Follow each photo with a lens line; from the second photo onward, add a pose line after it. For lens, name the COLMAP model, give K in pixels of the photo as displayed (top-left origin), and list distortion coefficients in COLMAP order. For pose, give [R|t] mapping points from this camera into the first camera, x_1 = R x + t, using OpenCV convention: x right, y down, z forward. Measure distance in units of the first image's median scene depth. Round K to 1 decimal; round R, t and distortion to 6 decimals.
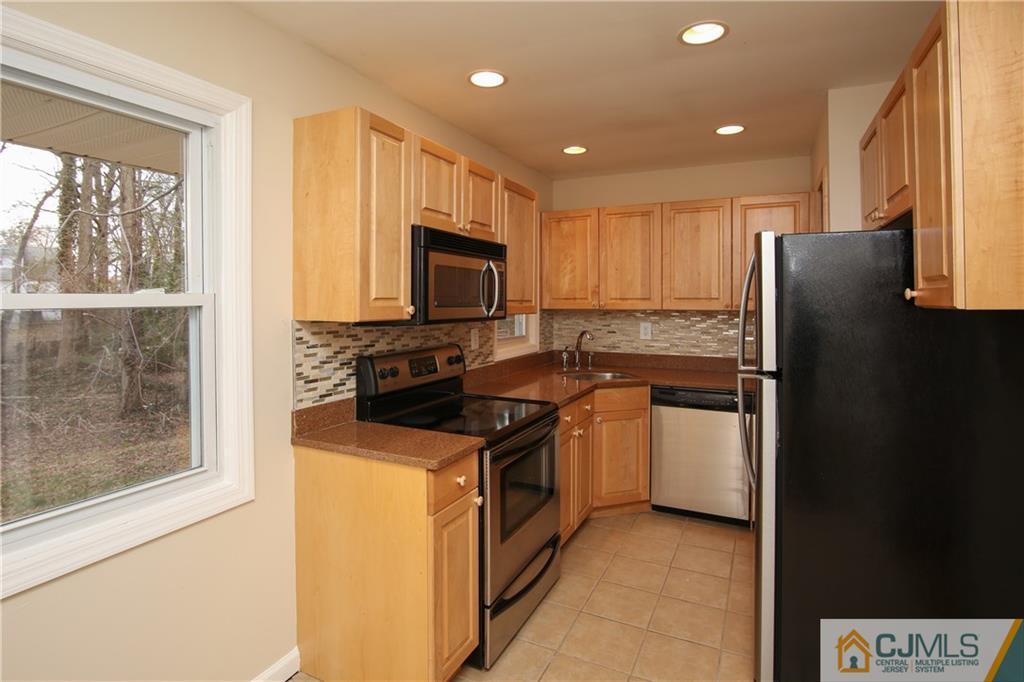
lens RADIAL K [[539.7, 0, 502.8], [0, 539.7, 336.9], [0, 0, 1]] dist [-0.008719, -0.000403]
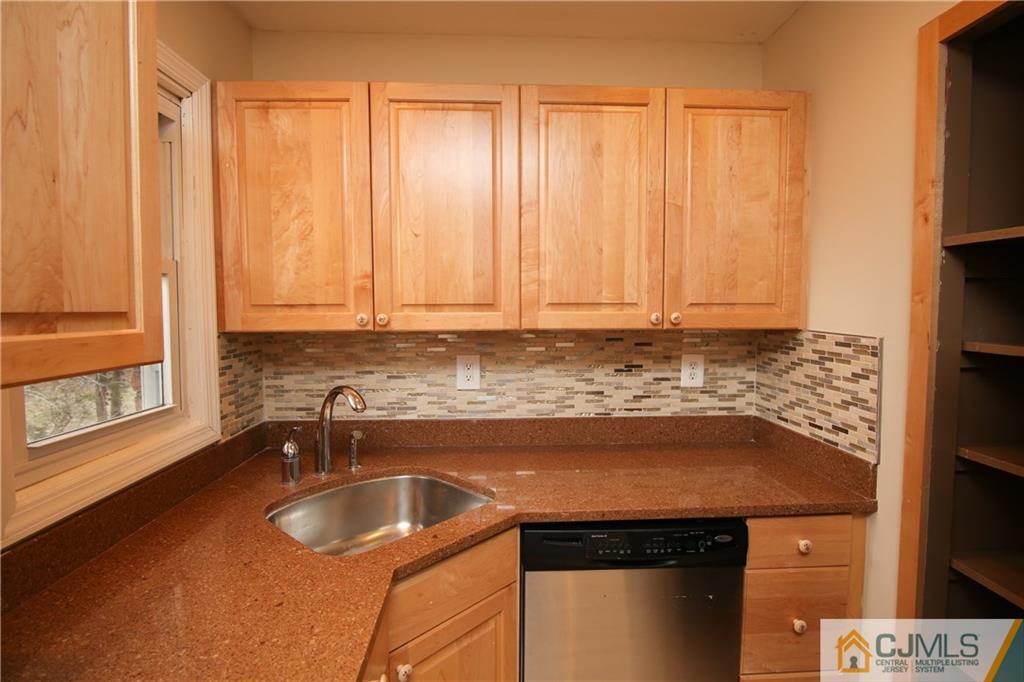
lens RADIAL K [[539.7, 0, 502.8], [0, 539.7, 336.9], [0, 0, 1]] dist [-0.008719, -0.000403]
pose [[0.887859, -0.026505, 0.459352, 0.073887], [0.032506, 0.999458, -0.005160, -0.040863], [-0.458967, 0.019513, 0.888239, 0.577323]]
